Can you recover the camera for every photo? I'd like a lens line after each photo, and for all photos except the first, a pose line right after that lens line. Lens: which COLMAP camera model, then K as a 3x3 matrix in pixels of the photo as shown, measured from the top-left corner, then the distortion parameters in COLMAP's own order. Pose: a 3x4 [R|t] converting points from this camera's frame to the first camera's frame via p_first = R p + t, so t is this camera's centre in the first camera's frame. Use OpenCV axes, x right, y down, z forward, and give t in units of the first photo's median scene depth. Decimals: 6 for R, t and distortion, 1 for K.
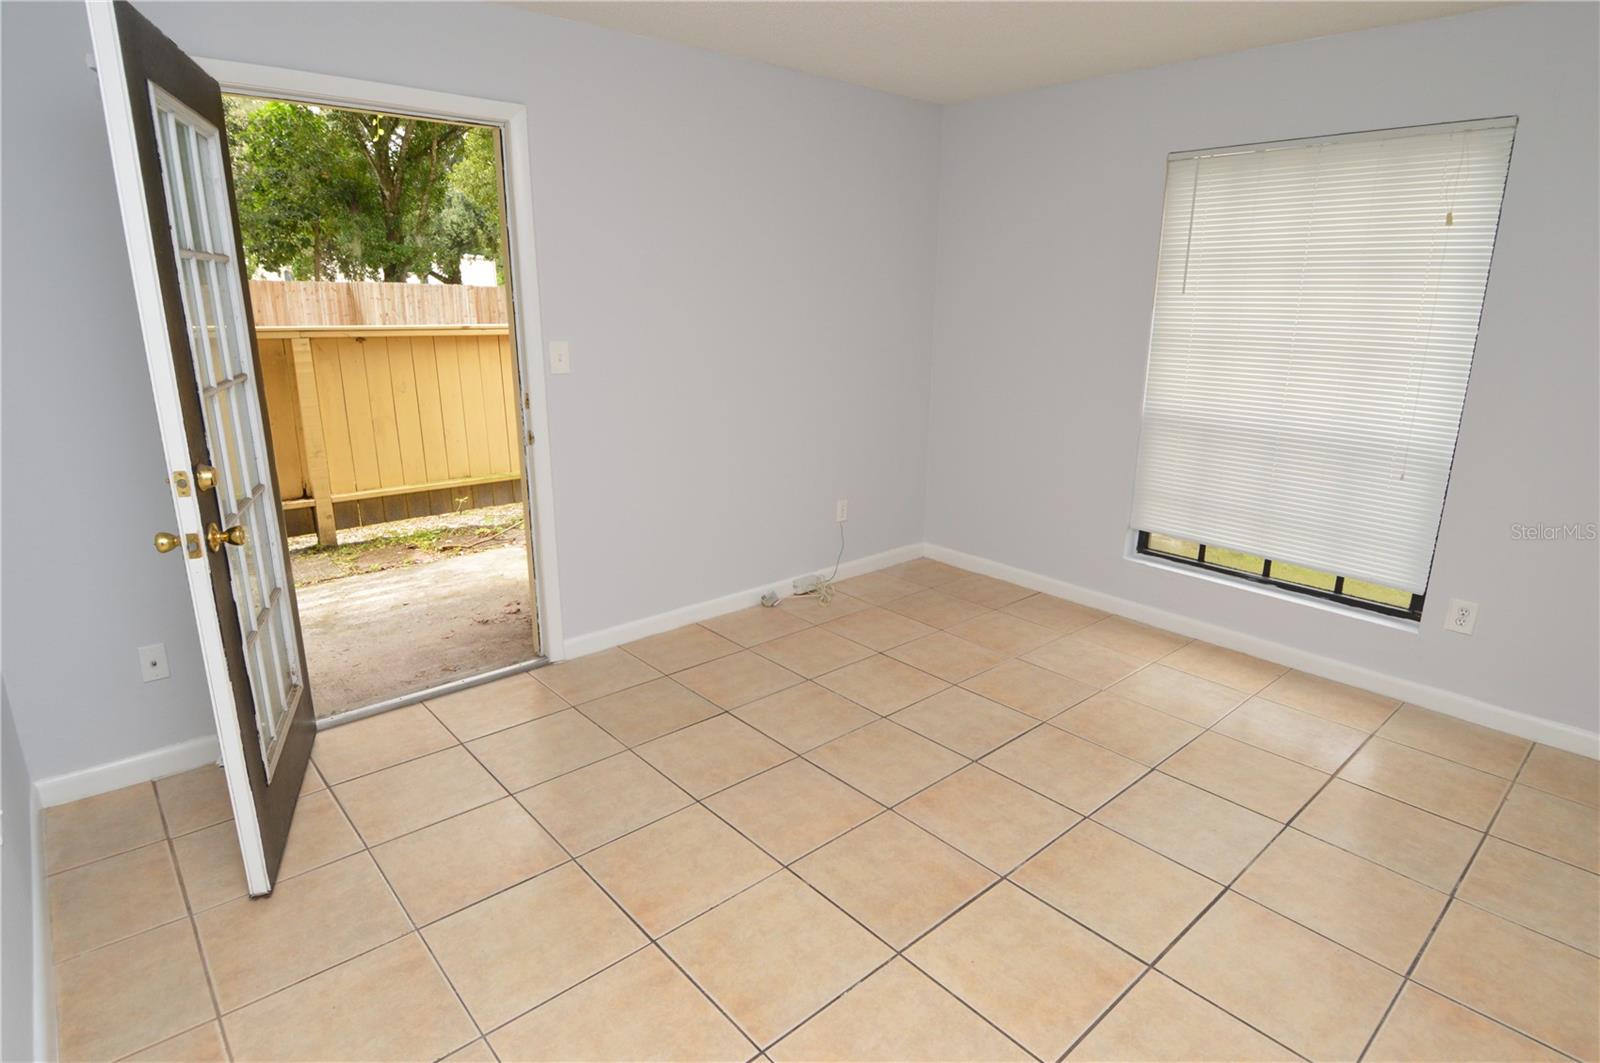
lens RADIAL K [[850.6, 0, 810.1], [0, 850.6, 523.5], [0, 0, 1]] dist [0.021743, -0.031466]
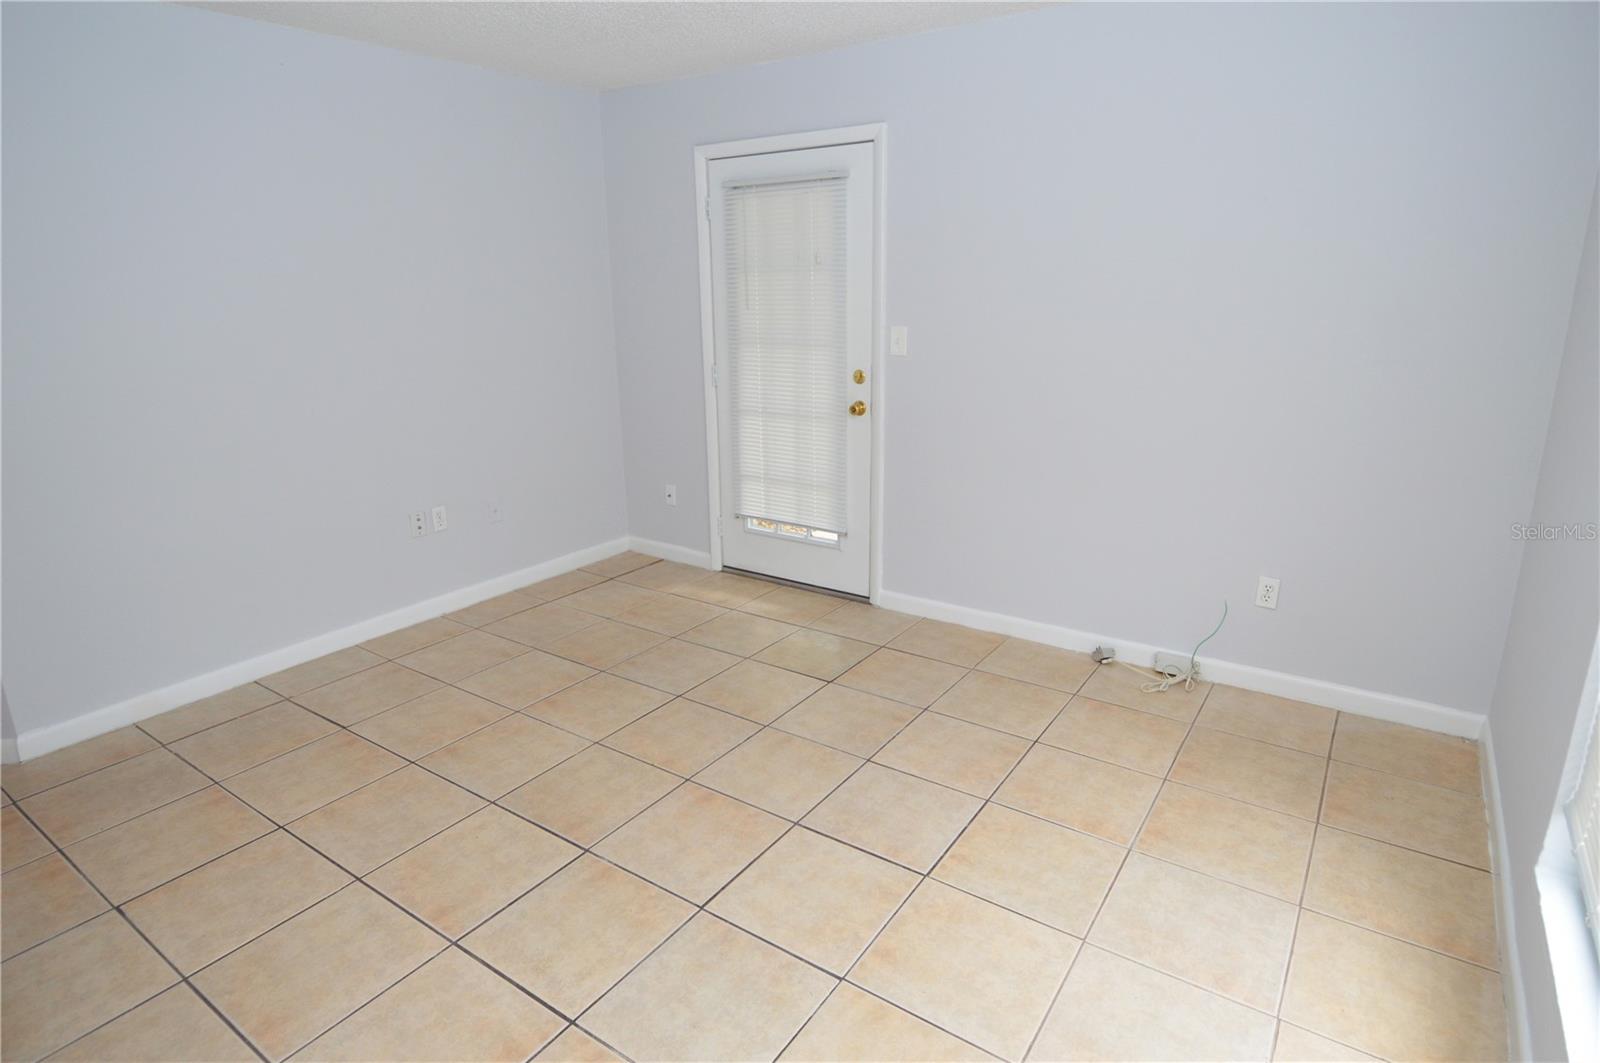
lens RADIAL K [[865.8, 0, 806.6], [0, 865.8, 519.0], [0, 0, 1]] dist [0.024999, -0.033210]
pose [[0.238206, 0.241054, -0.940824, 0.899164], [-0.239087, 0.953452, 0.183756, -0.168622], [0.941326, 0.181167, 0.284751, 0.670825]]
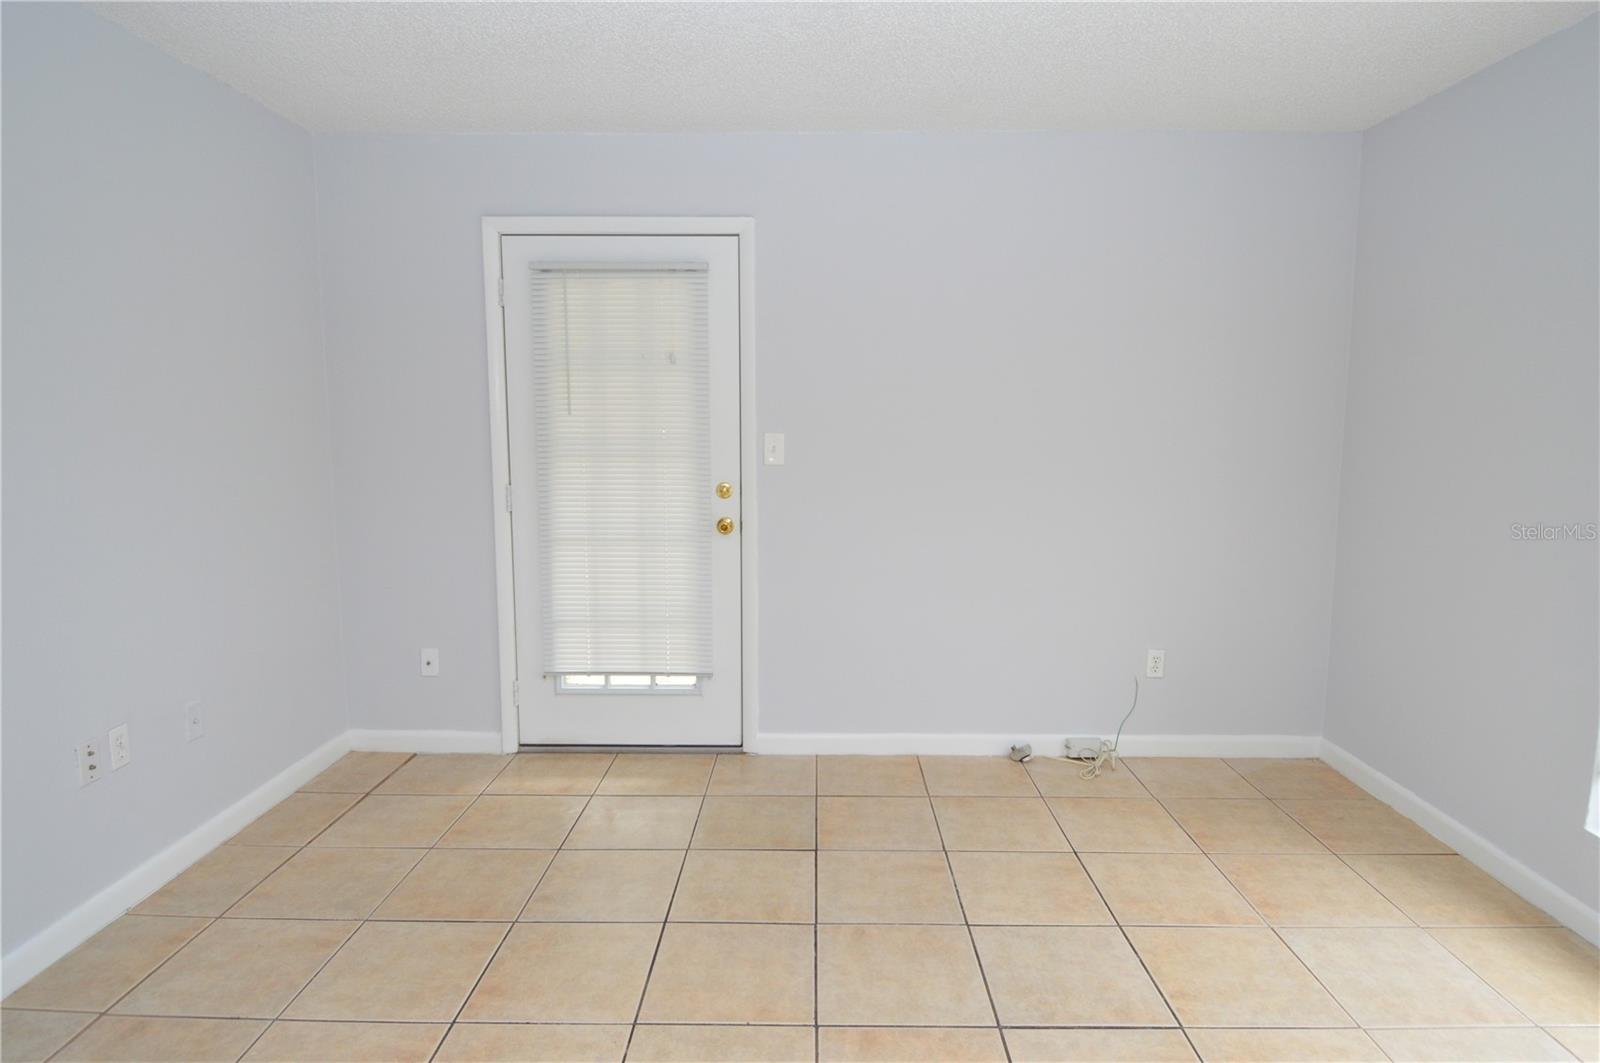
lens RADIAL K [[882.0, 0, 809.1], [0, 882.0, 523.0], [0, 0, 1]] dist [0.023293, -0.033969]
pose [[0.738730, 0.069552, -0.670403, 0.500010], [-0.169914, 0.981753, -0.085379, -0.027475], [0.652232, 0.176982, 0.737069, 0.296124]]
